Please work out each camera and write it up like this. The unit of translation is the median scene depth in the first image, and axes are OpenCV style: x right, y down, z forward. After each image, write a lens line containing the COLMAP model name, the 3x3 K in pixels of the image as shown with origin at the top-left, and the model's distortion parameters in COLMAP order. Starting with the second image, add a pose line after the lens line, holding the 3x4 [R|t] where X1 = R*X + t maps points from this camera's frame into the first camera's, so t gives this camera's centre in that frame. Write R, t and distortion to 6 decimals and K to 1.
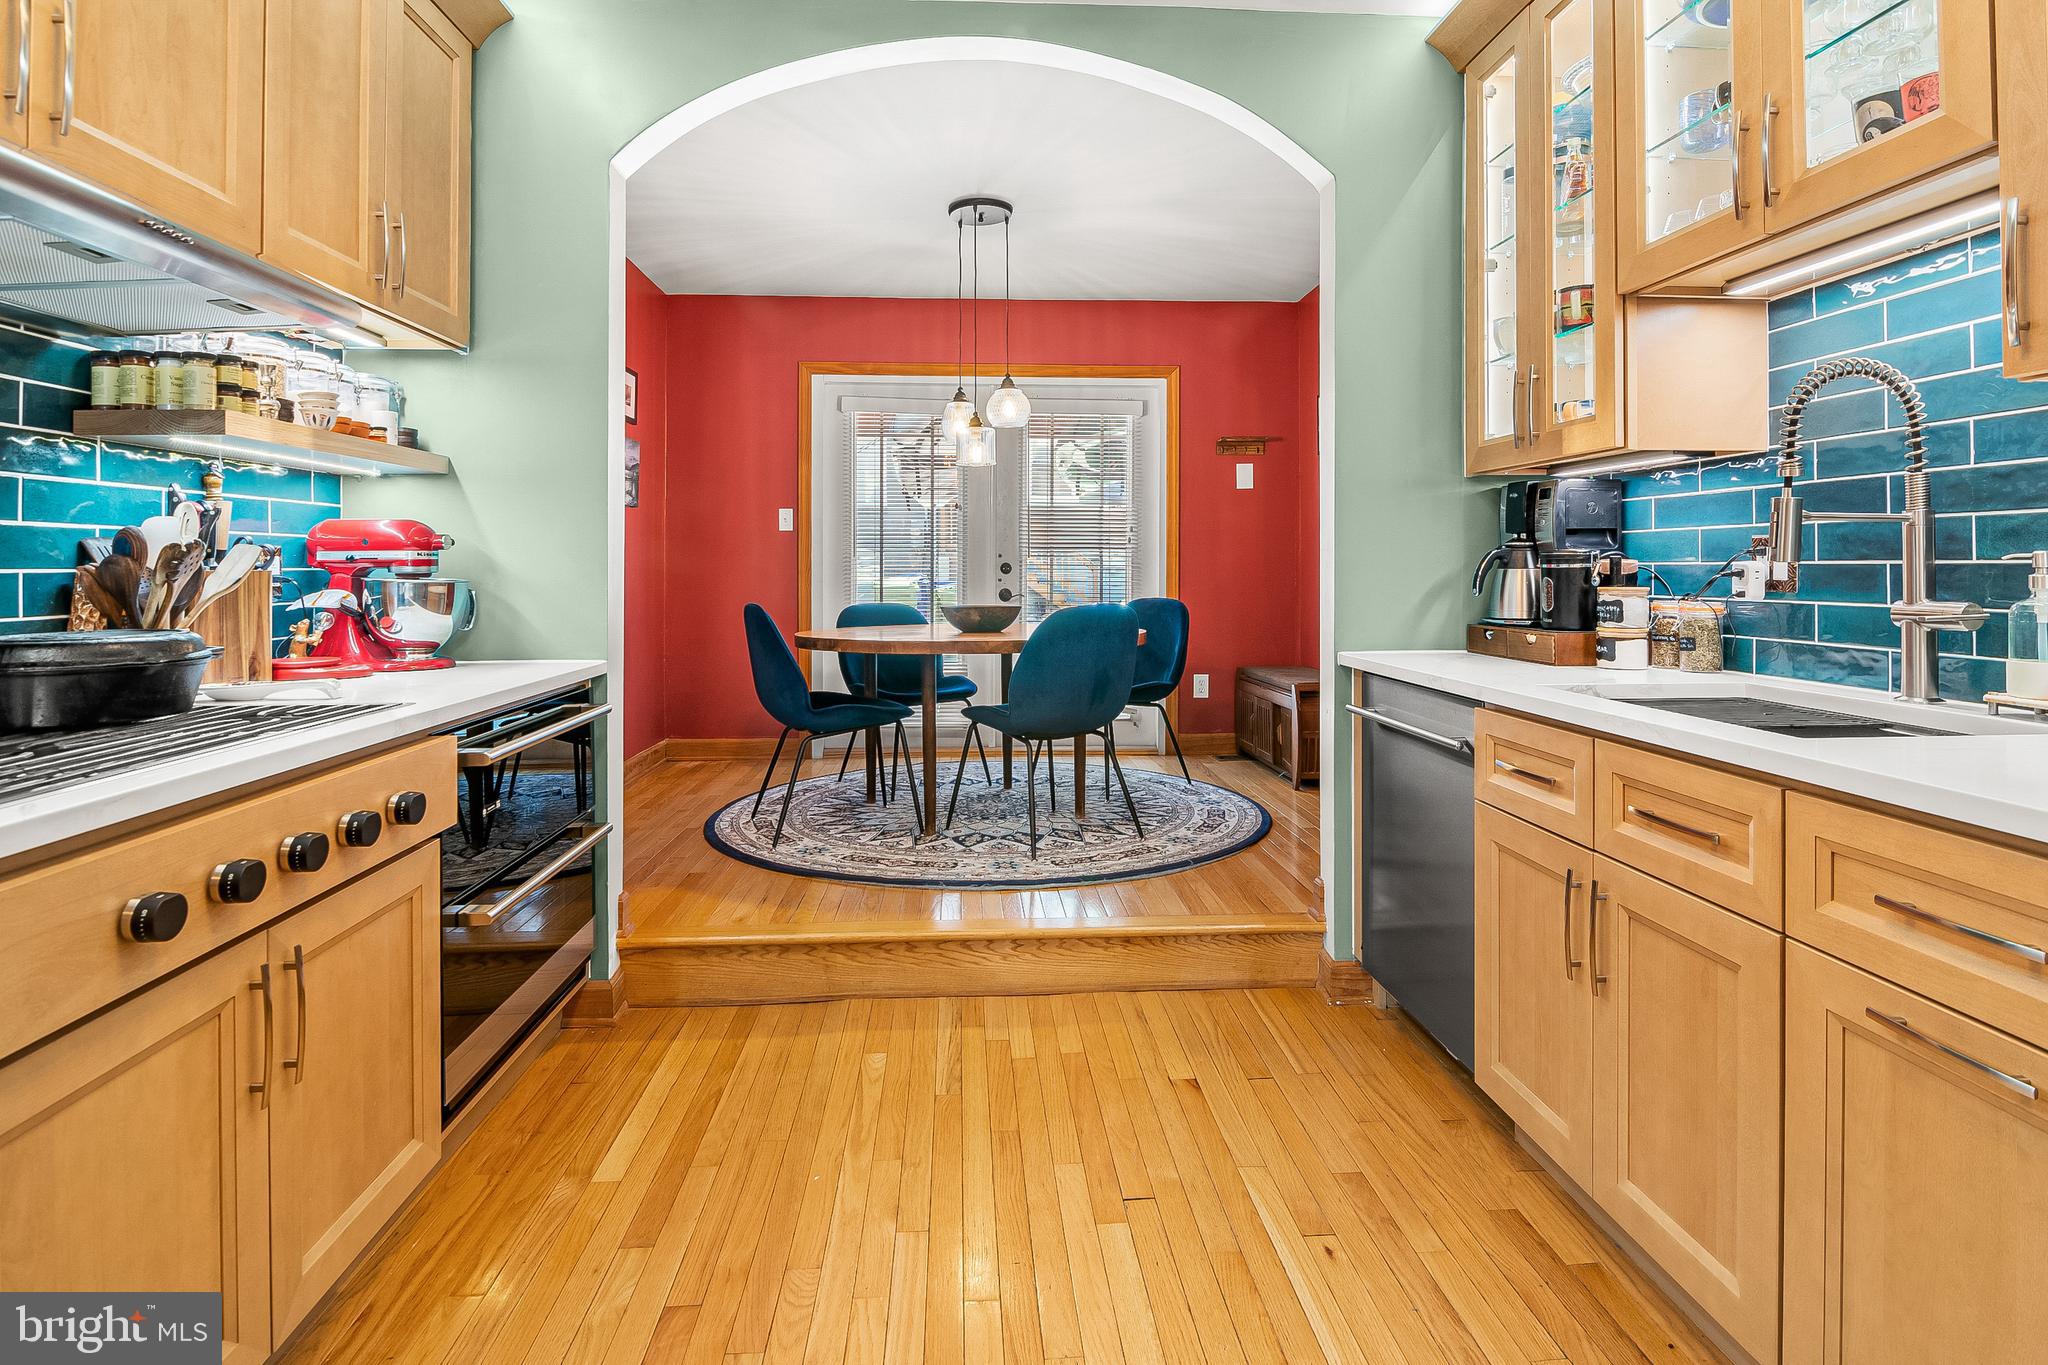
lens RADIAL K [[1014.2, 0, 1015.6], [0, 1014.2, 561.9], [0, 0, 1]] dist [-0.006244, -0.002719]
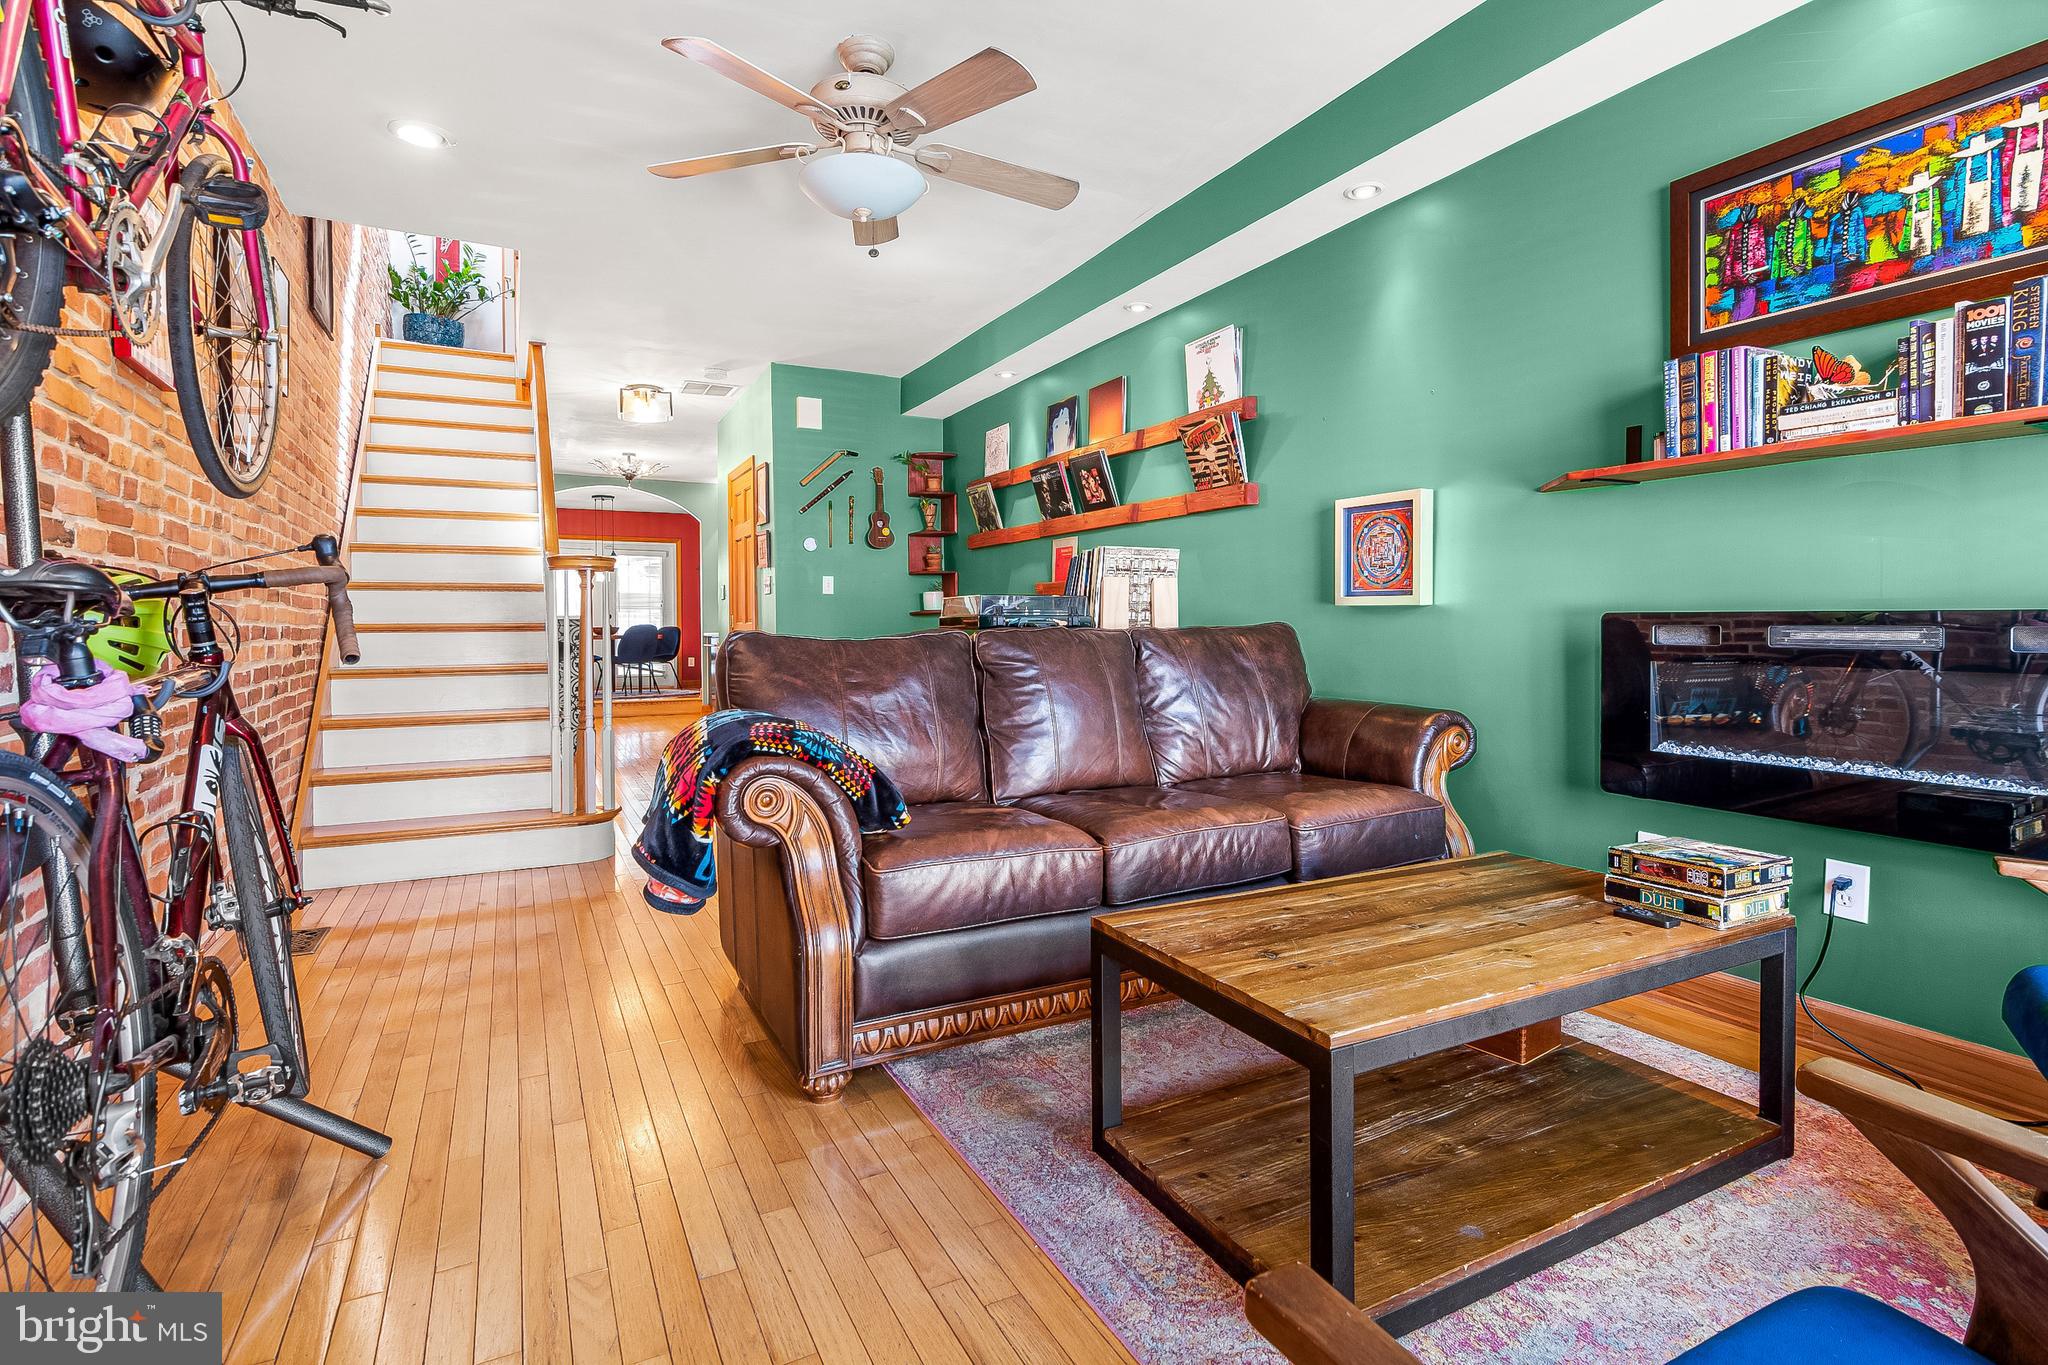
lens RADIAL K [[1014.2, 0, 1030.8], [0, 1014.2, 651.2], [0, 0, 1]] dist [-0.006244, -0.002719]
pose [[0.910891, -0.020485, 0.412138, -0.209412], [0.009730, 0.999556, 0.028178, 0.066360], [-0.412532, -0.021657, 0.910686, -3.731858]]
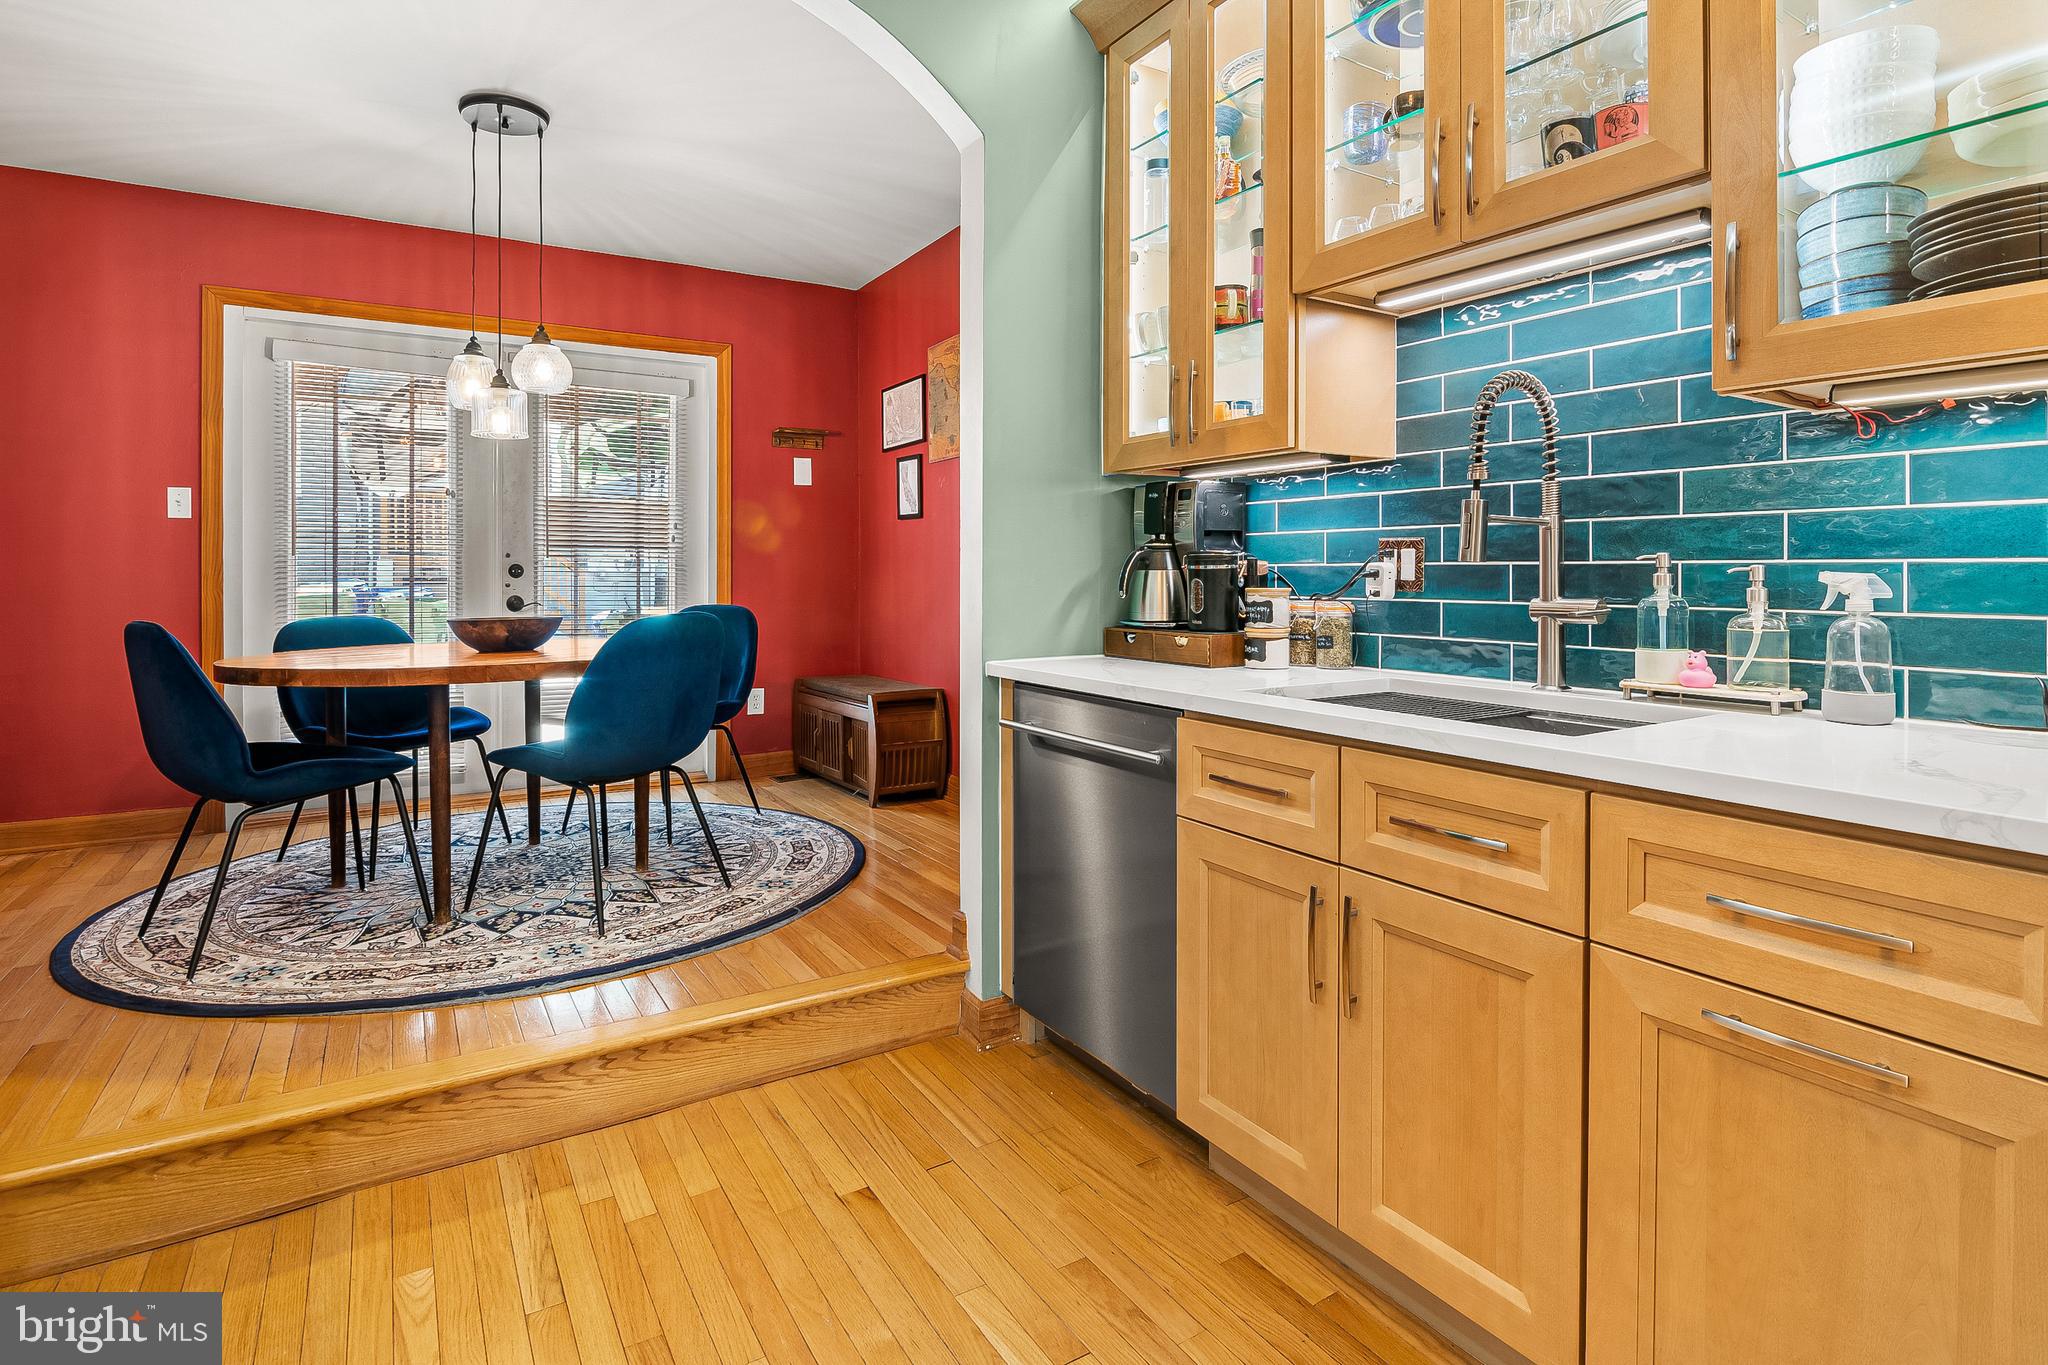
lens RADIAL K [[1014.2, 0, 1005.9], [0, 1014.2, 579.1], [0, 0, 1]] dist [-0.006244, -0.002719]
pose [[0.882224, -0.002243, 0.470824, -0.096894], [-0.003336, 0.999934, 0.011015, 0.005053], [-0.470818, -0.011288, 0.882158, 0.197869]]
